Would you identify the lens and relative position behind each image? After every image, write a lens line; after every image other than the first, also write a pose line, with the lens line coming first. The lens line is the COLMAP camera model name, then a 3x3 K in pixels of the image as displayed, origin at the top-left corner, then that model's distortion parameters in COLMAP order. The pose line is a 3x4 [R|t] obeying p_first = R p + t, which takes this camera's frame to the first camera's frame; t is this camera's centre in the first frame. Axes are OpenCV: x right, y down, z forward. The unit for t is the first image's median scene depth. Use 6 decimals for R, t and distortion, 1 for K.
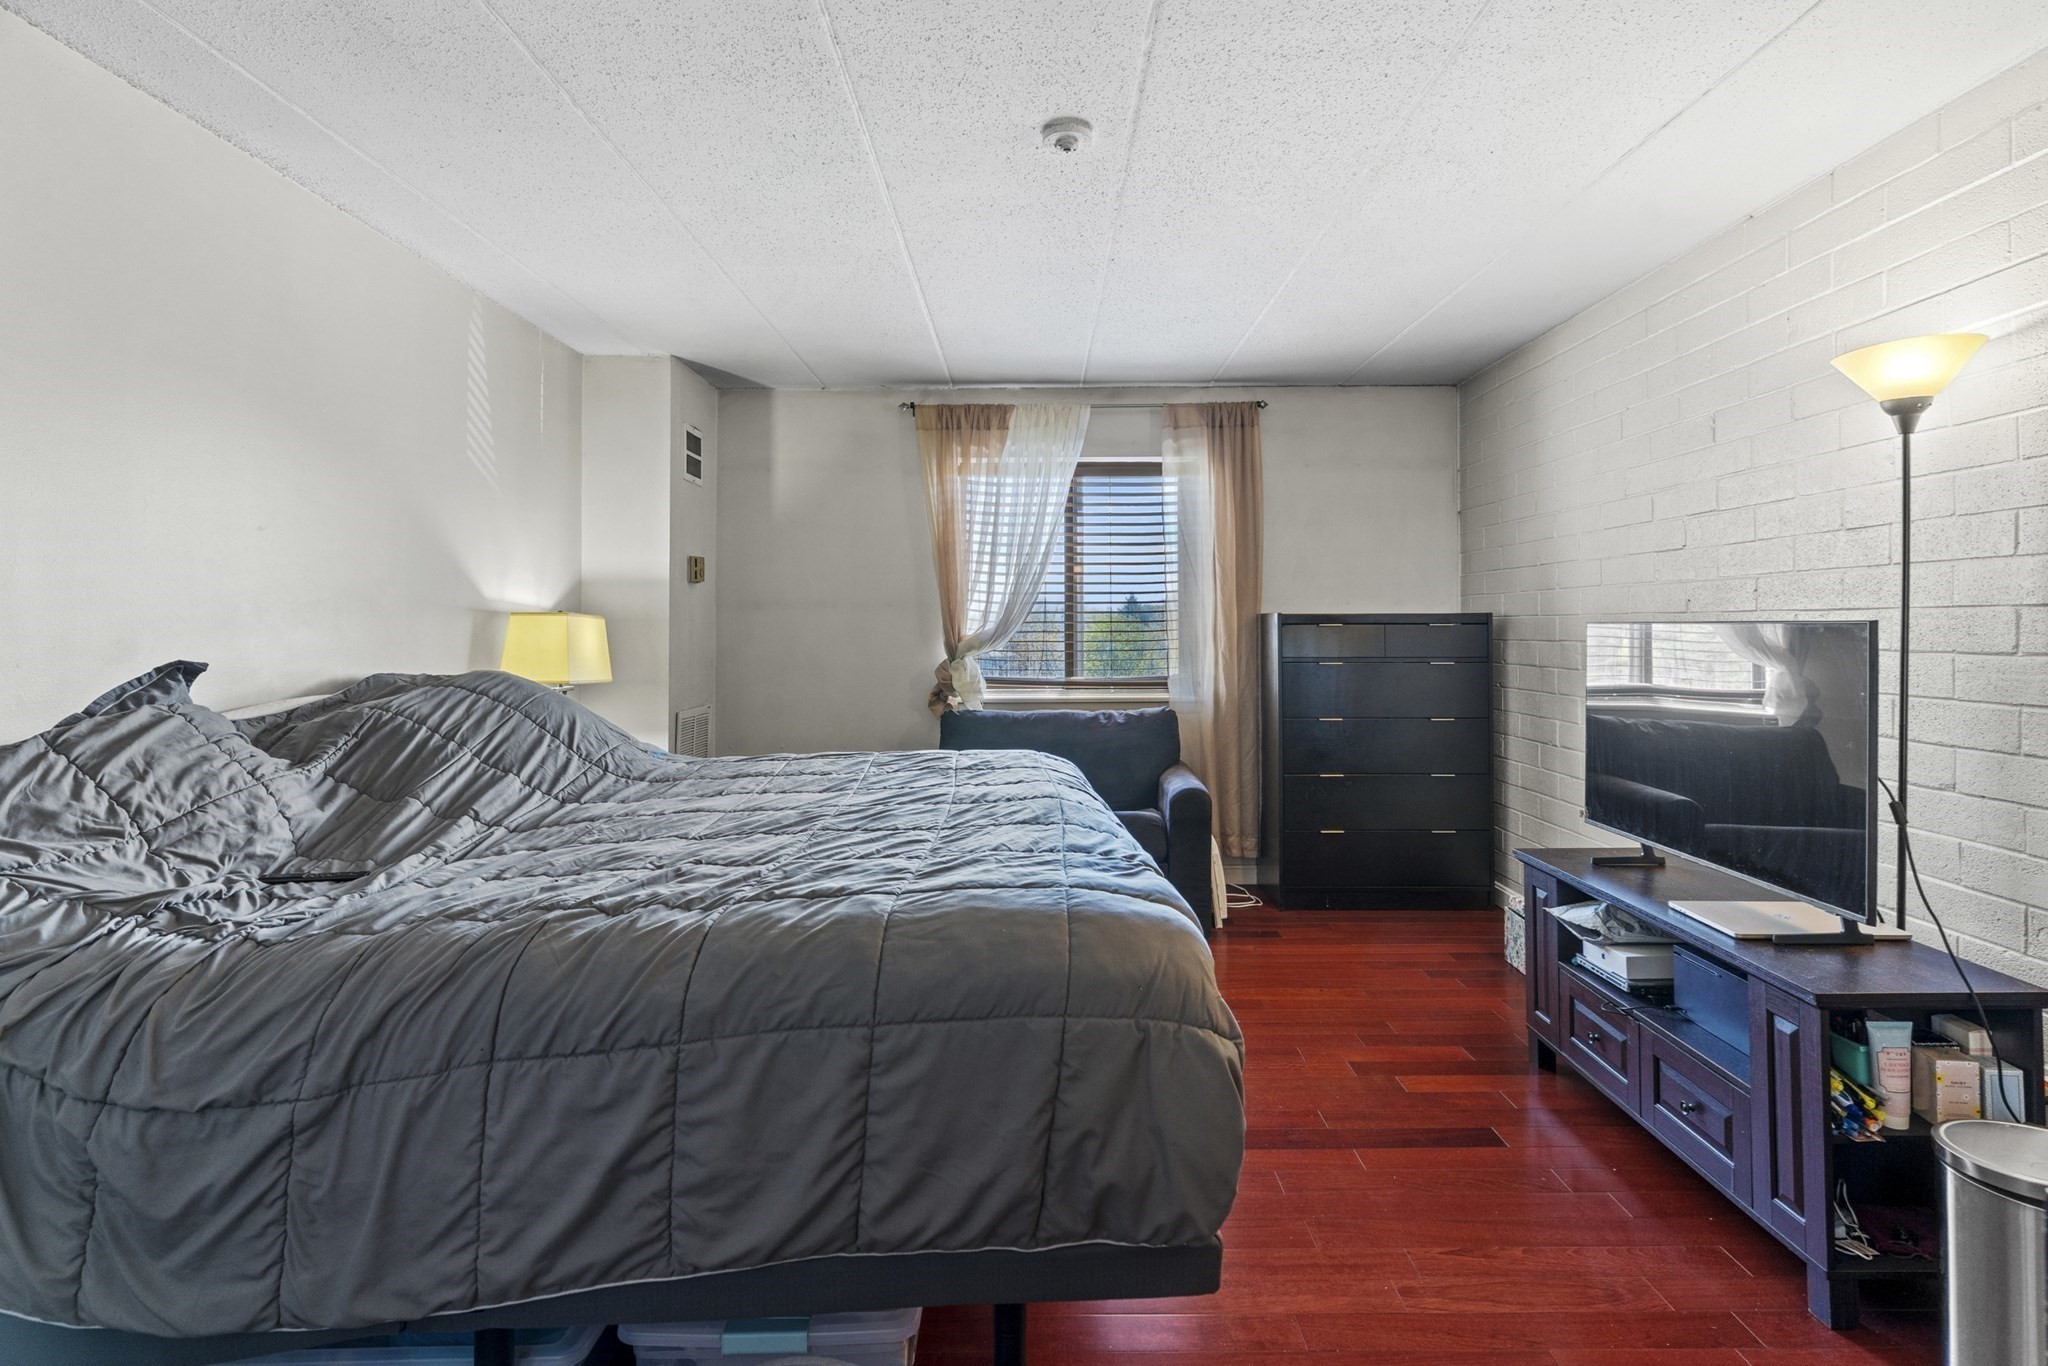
lens RADIAL K [[990.2, 0, 1025.3], [0, 990.2, 626.2], [0, 0, 1]] dist [-0.000621, 0.000206]
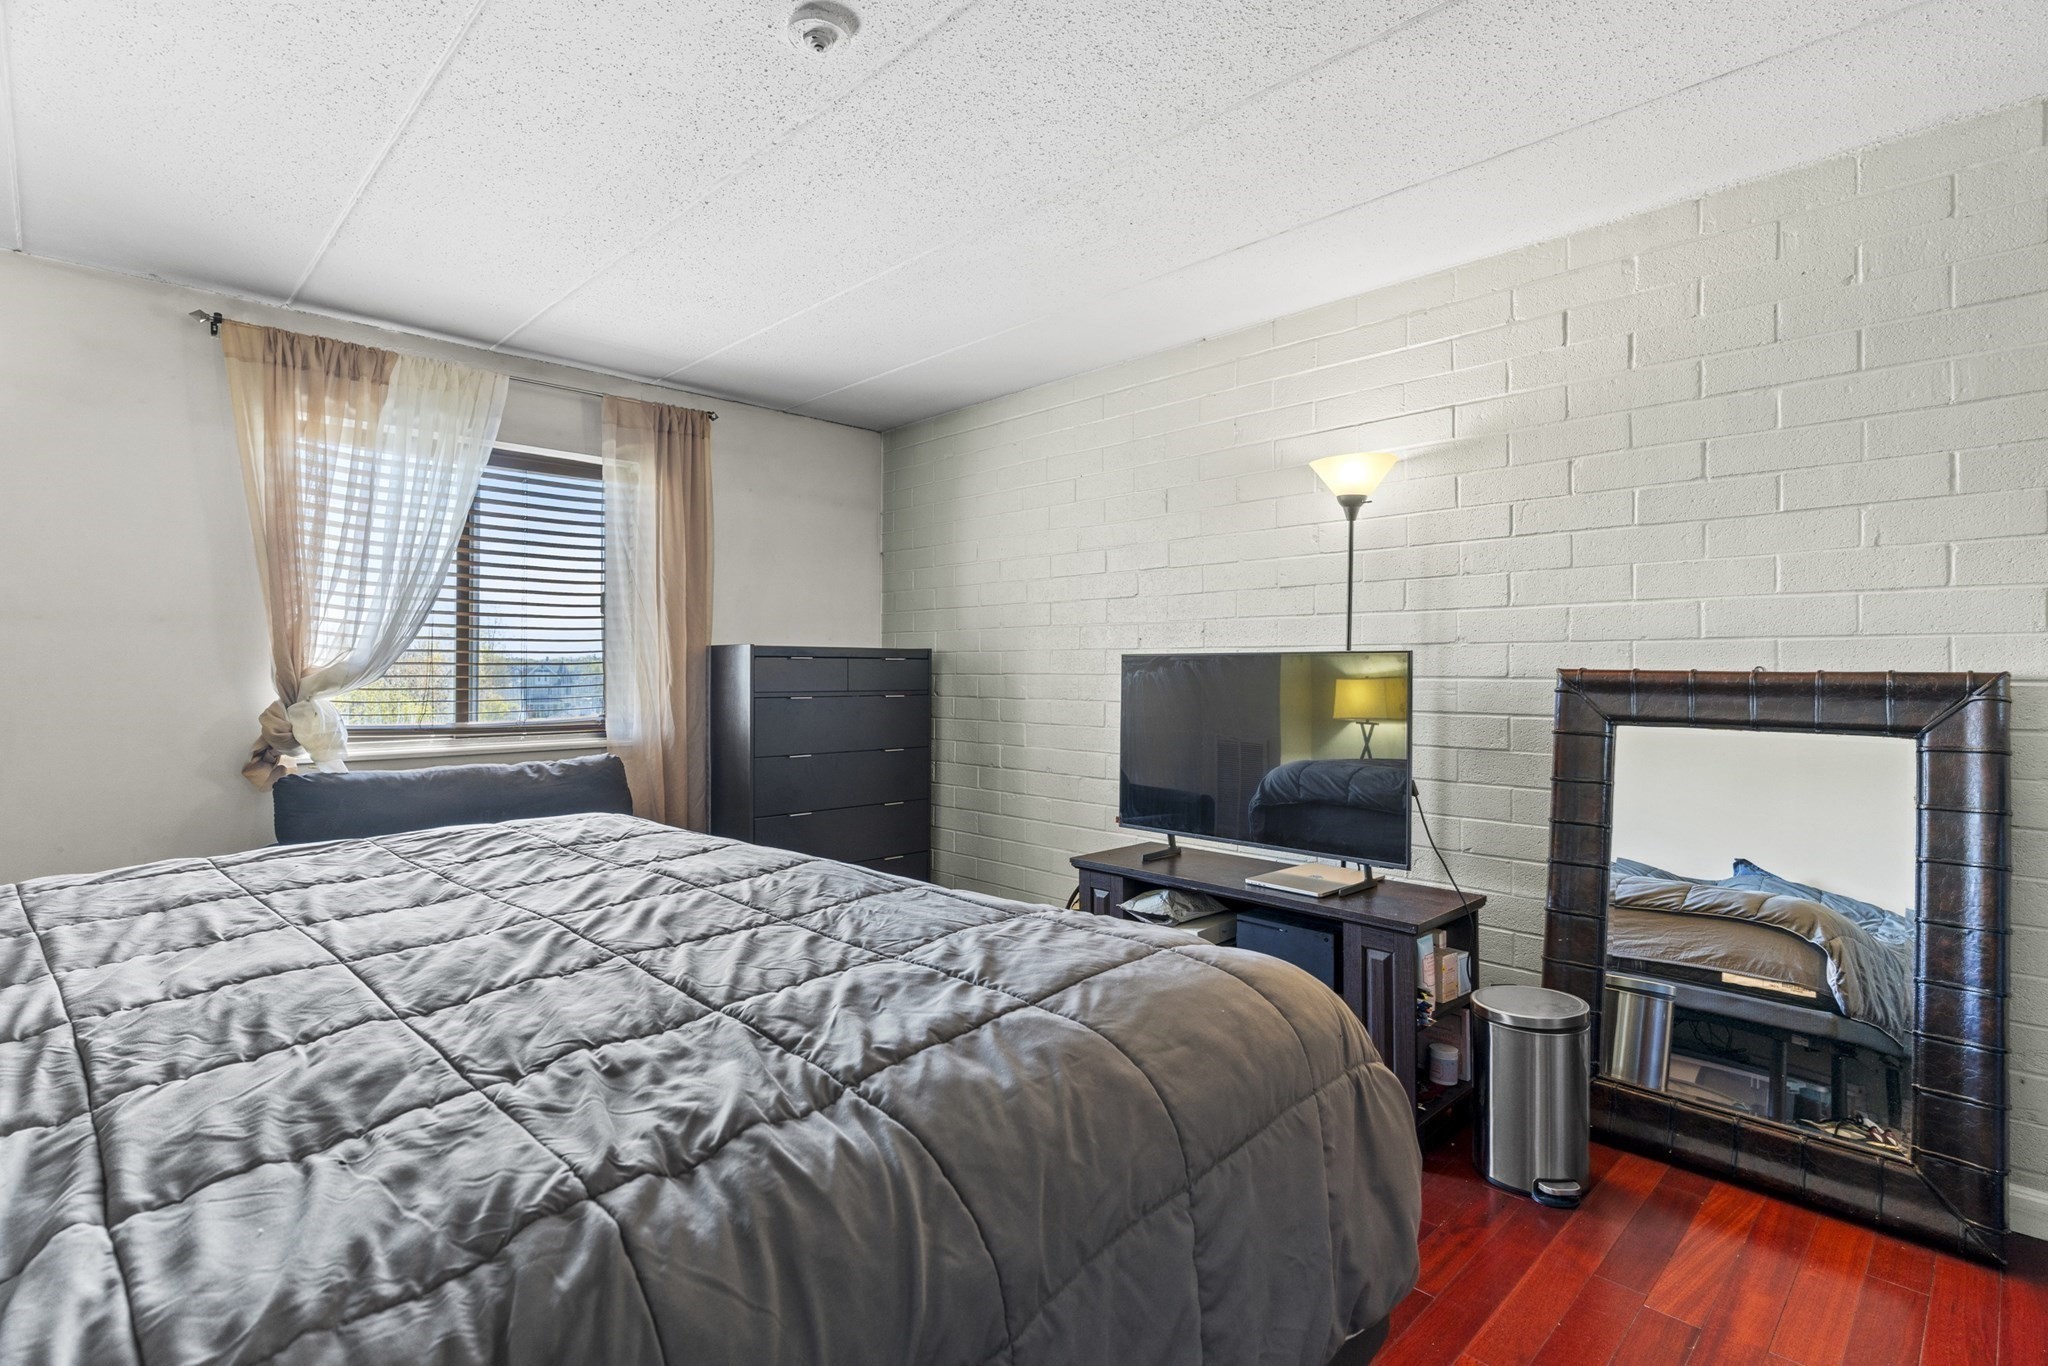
lens RADIAL K [[971.4, 0, 1030.0], [0, 971.4, 672.9], [0, 0, 1]] dist [0.000495, 0.000084]
pose [[0.708700, 0.001337, 0.705509, -0.186553], [-0.004205, 0.999988, 0.002329, 0.009509], [-0.705498, -0.004617, 0.708697, 0.158112]]
